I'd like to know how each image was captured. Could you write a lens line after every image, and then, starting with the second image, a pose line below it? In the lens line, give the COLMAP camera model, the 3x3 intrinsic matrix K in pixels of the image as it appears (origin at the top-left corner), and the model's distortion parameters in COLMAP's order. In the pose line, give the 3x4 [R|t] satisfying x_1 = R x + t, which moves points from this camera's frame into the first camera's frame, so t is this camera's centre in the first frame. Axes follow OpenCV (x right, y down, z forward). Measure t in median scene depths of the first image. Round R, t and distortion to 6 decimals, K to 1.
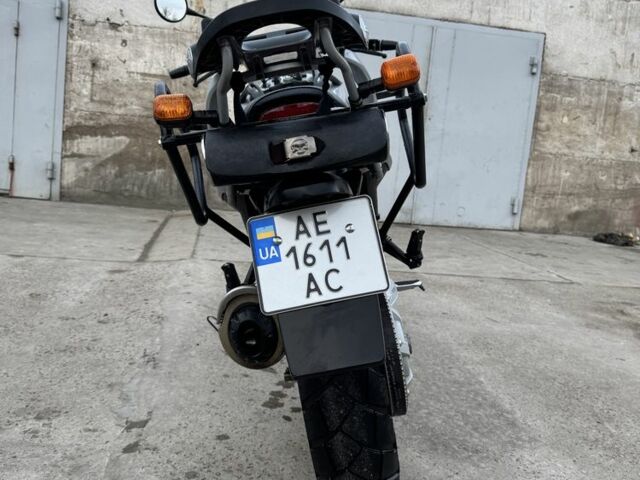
lens RADIAL K [[604.5, 0, 320.0], [0, 604.5, 240.0], [0, 0, 1]] dist [0.158051, -0.329775]
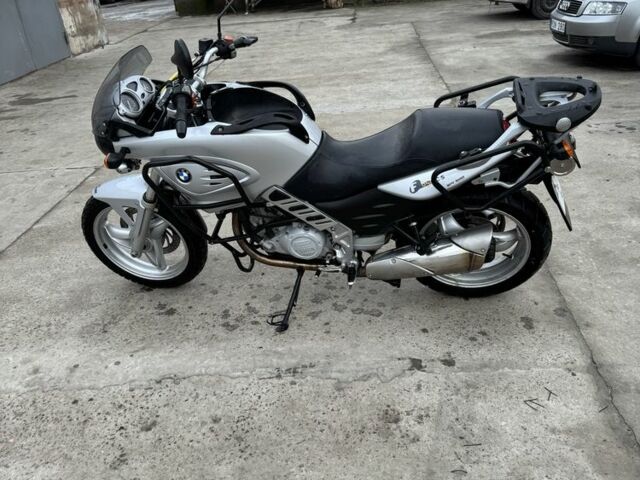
lens RADIAL K [[604.5, 0, 320.0], [0, 604.5, 240.0], [0, 0, 1]] dist [0.158051, -0.329775]
pose [[0.190630, -0.526204, 0.828716, -1.346264], [0.237830, 0.843803, 0.481076, -0.683046], [-0.952417, 0.105386, 0.286001, 0.741629]]
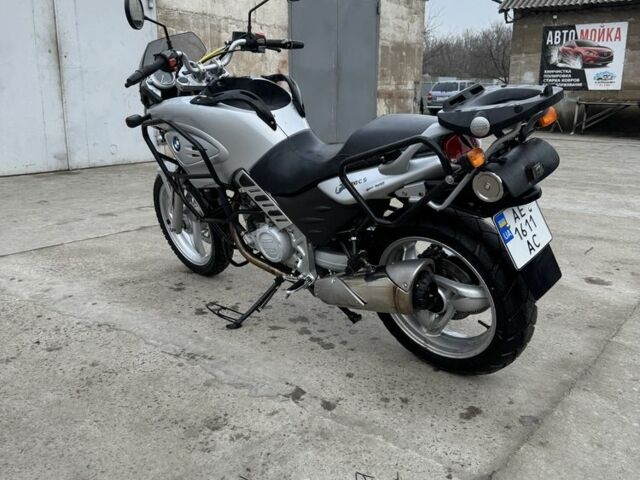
lens RADIAL K [[604.5, 0, 320.0], [0, 604.5, 240.0], [0, 0, 1]] dist [0.158051, -0.329775]
pose [[0.713863, -0.243973, 0.656411, -0.959786], [0.146458, 0.968634, 0.200743, -0.231745], [-0.684799, -0.047167, 0.727204, 0.084913]]
